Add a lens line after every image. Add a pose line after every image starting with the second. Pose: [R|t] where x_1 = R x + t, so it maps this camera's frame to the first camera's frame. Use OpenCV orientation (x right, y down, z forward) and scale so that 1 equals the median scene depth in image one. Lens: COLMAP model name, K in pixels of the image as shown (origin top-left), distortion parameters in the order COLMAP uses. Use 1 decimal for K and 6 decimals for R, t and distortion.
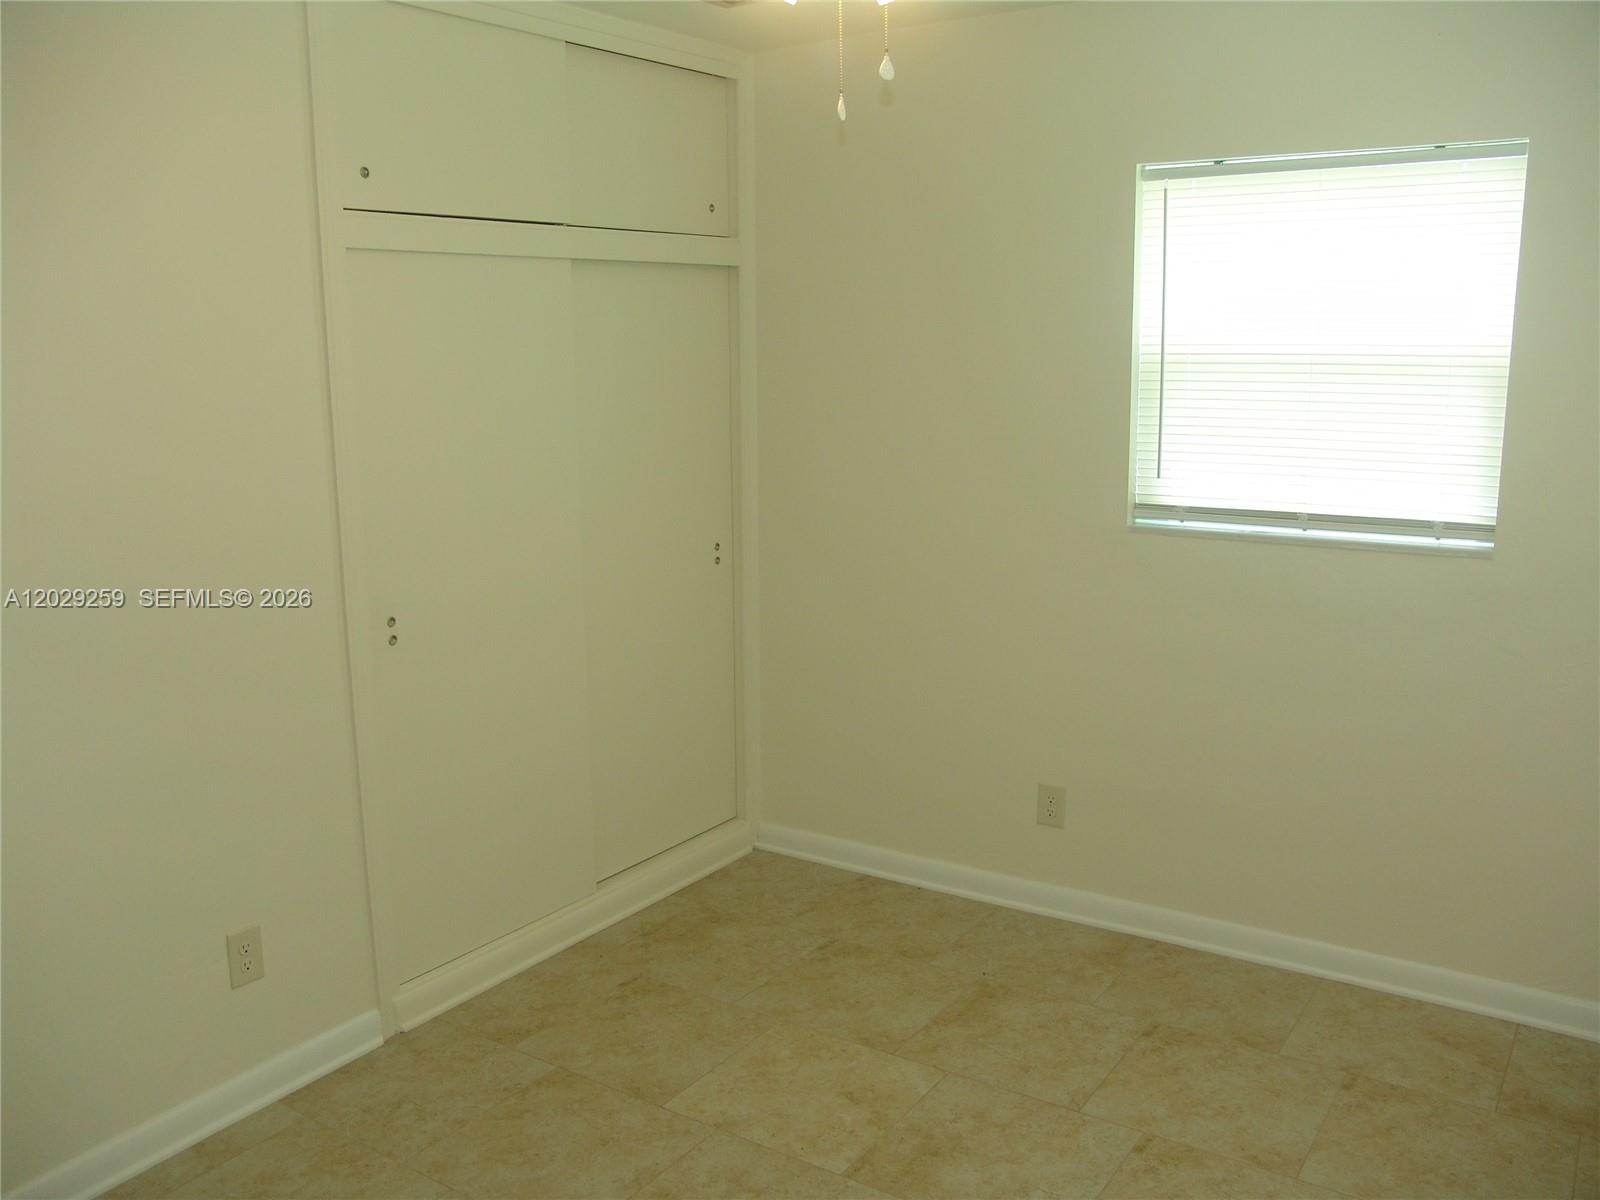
lens RADIAL K [[1405.5, 0, 801.5], [0, 1405.5, 624.6], [0, 0, 1]] dist [-0.185598, 0.242668]
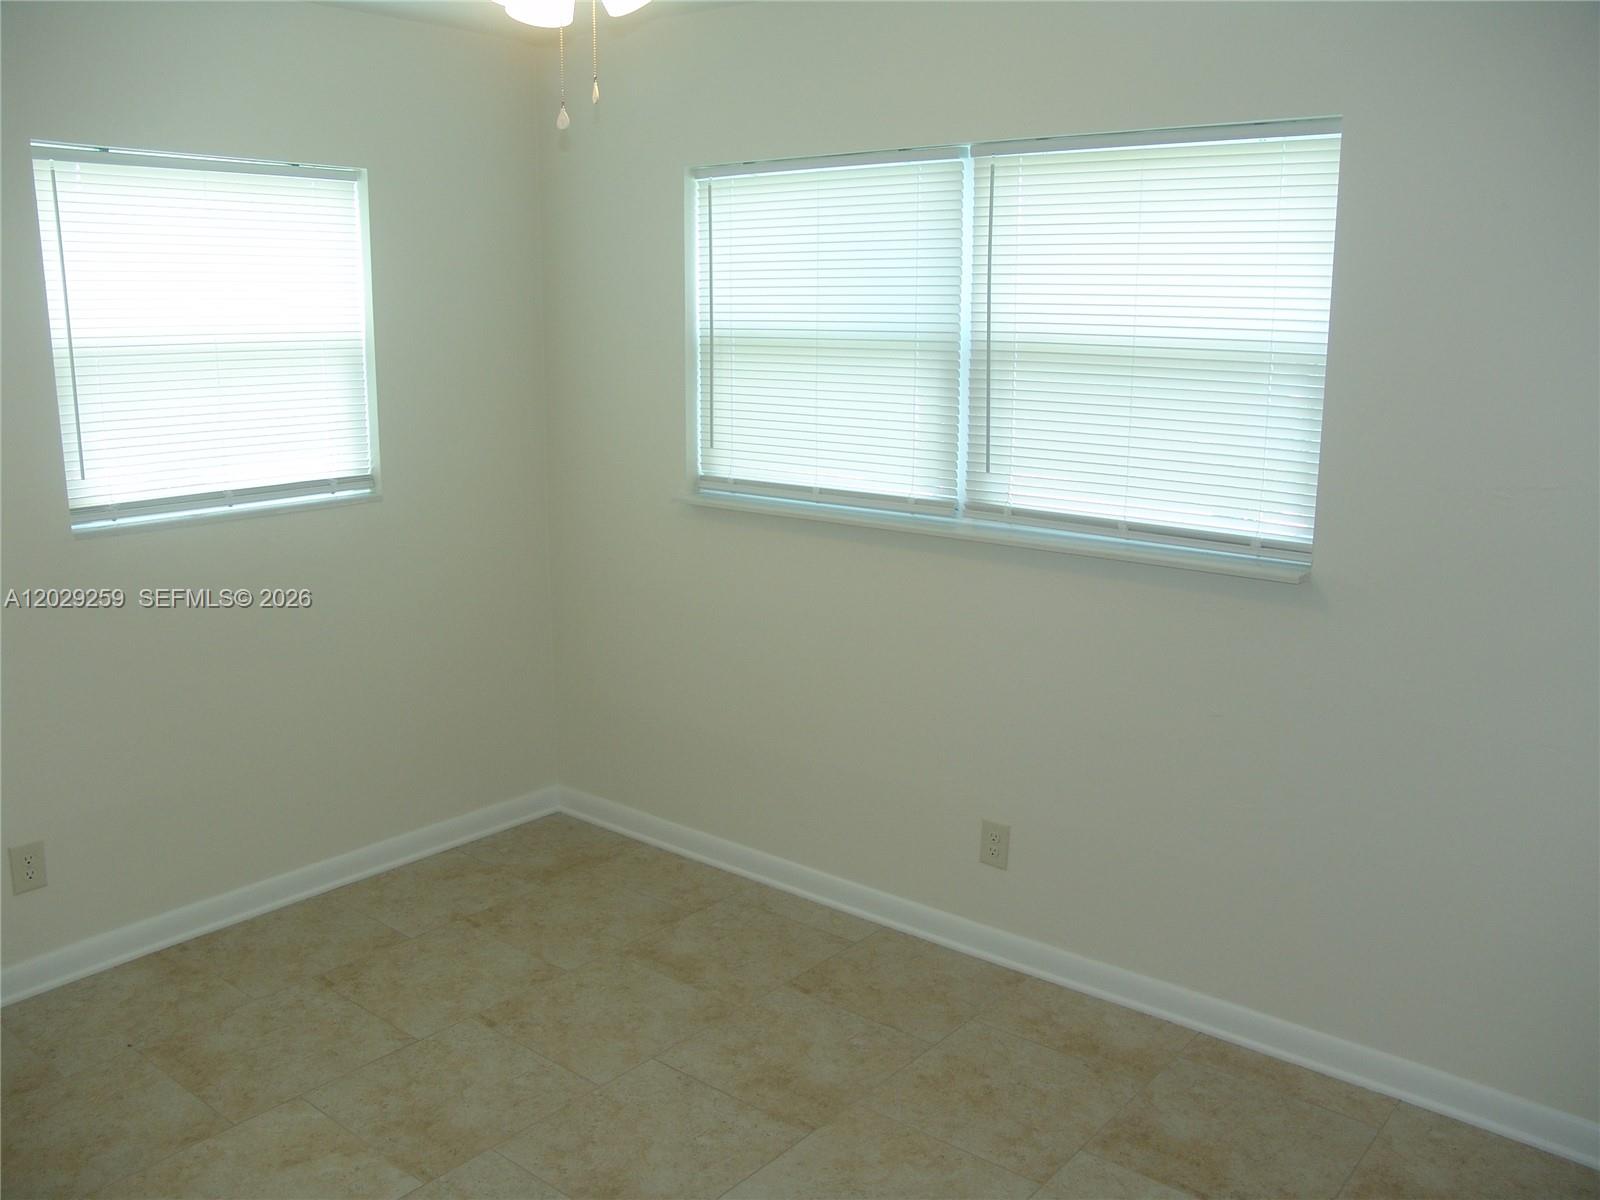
lens RADIAL K [[1370.5, 0, 800.0], [0, 1370.5, 600.0], [0, 0, 1]] dist [-0.026872, 0.010988]
pose [[0.102545, -0.191695, 0.976083, -0.692224], [0.206715, 0.963941, 0.167593, -0.089972], [-0.973013, 0.184585, 0.138474, 0.456325]]
